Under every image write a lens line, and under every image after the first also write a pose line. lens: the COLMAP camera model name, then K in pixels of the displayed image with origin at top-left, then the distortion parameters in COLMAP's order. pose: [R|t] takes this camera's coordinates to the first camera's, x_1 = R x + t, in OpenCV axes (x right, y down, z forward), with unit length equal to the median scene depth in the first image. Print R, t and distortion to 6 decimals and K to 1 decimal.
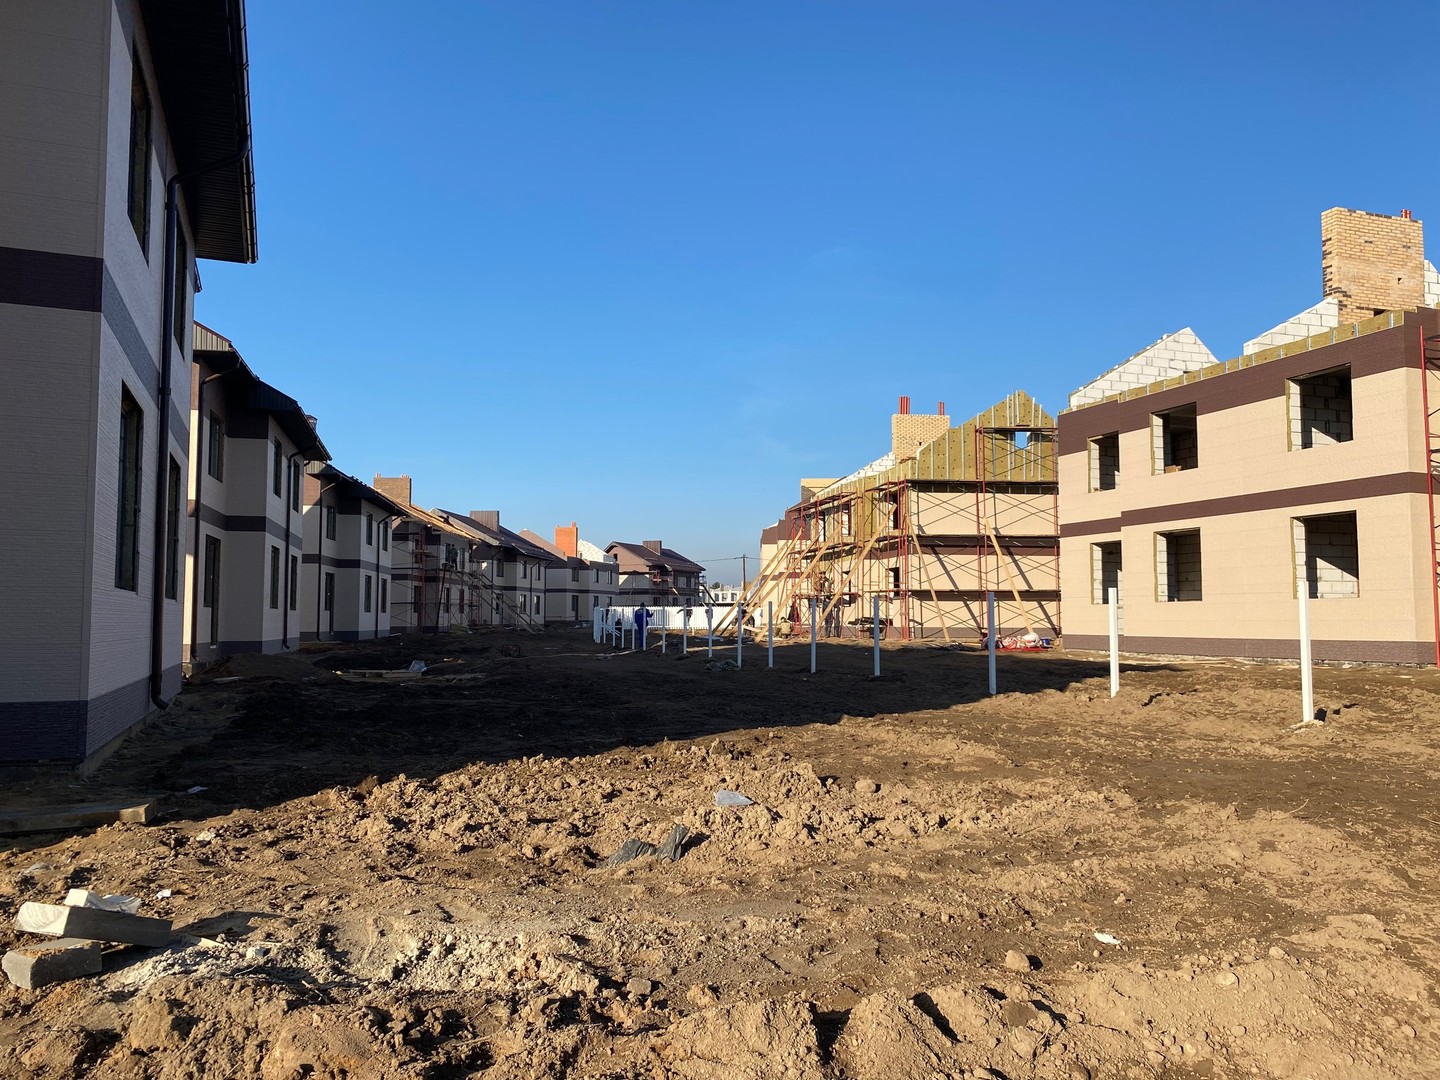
lens RADIAL K [[1091.9, 0, 720.3], [0, 1091.9, 556.3], [0, 0, 1]] dist [-0.000776, -0.002846]
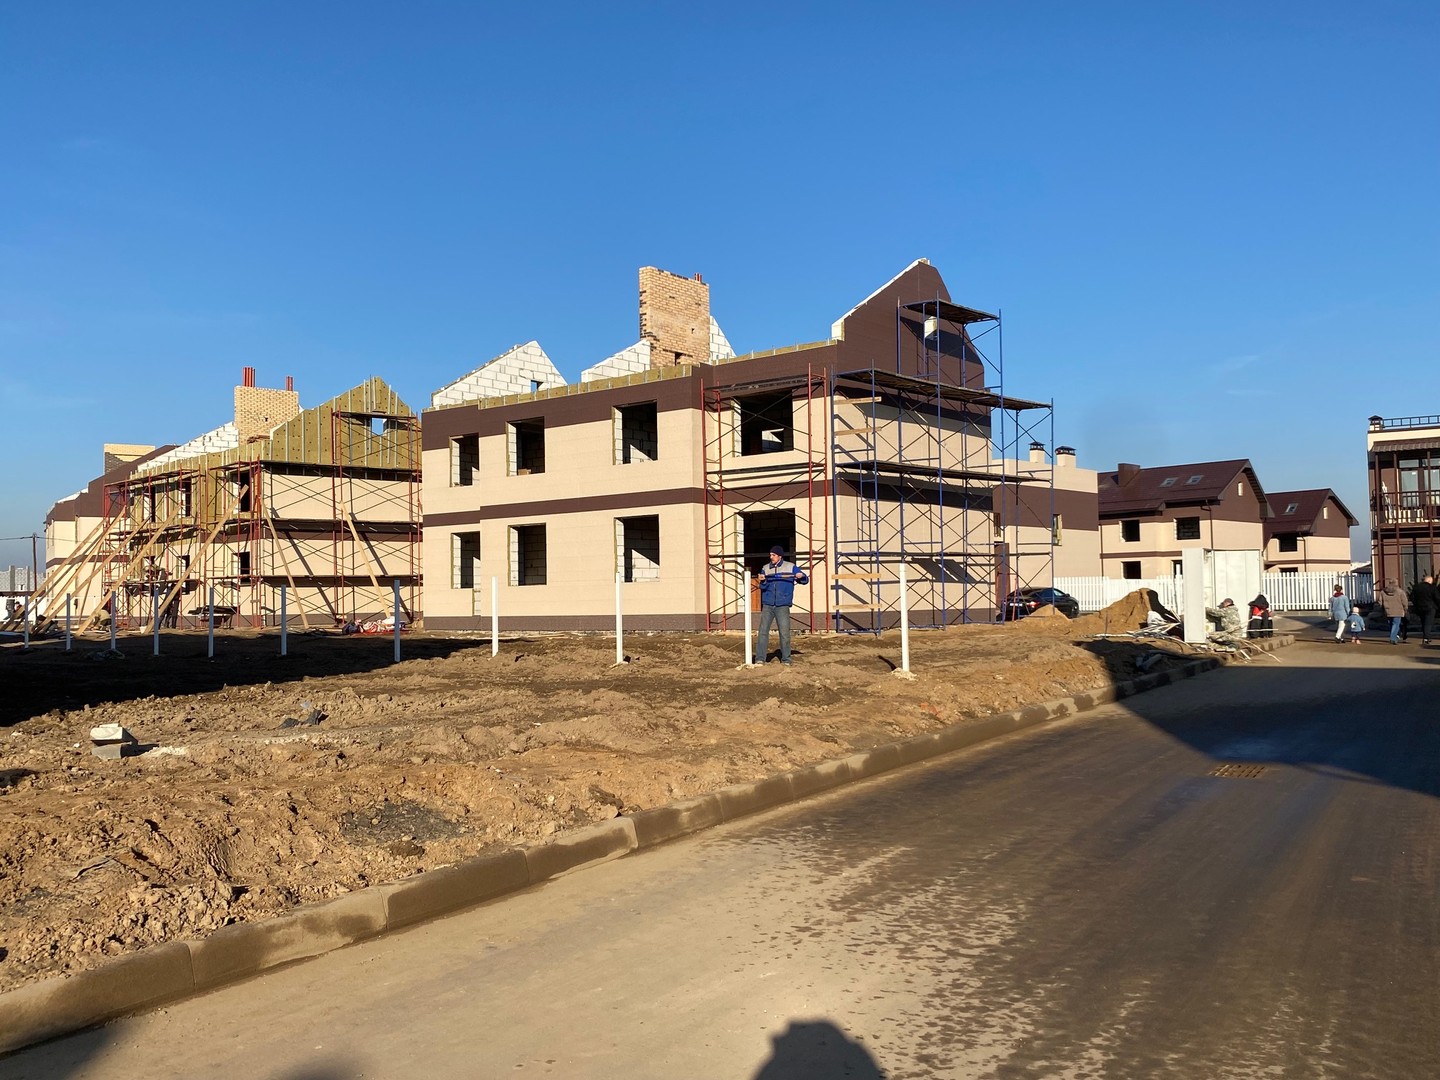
lens RADIAL K [[1256.2, 0, 720.0], [0, 1256.2, 540.0], [0, 0, 1]] dist [0.003068, -0.292262]
pose [[0.845439, 0.009133, 0.533993, -0.076290], [-0.011587, 0.999932, 0.001244, -0.007104], [-0.533946, -0.007239, 0.845488, -0.150604]]
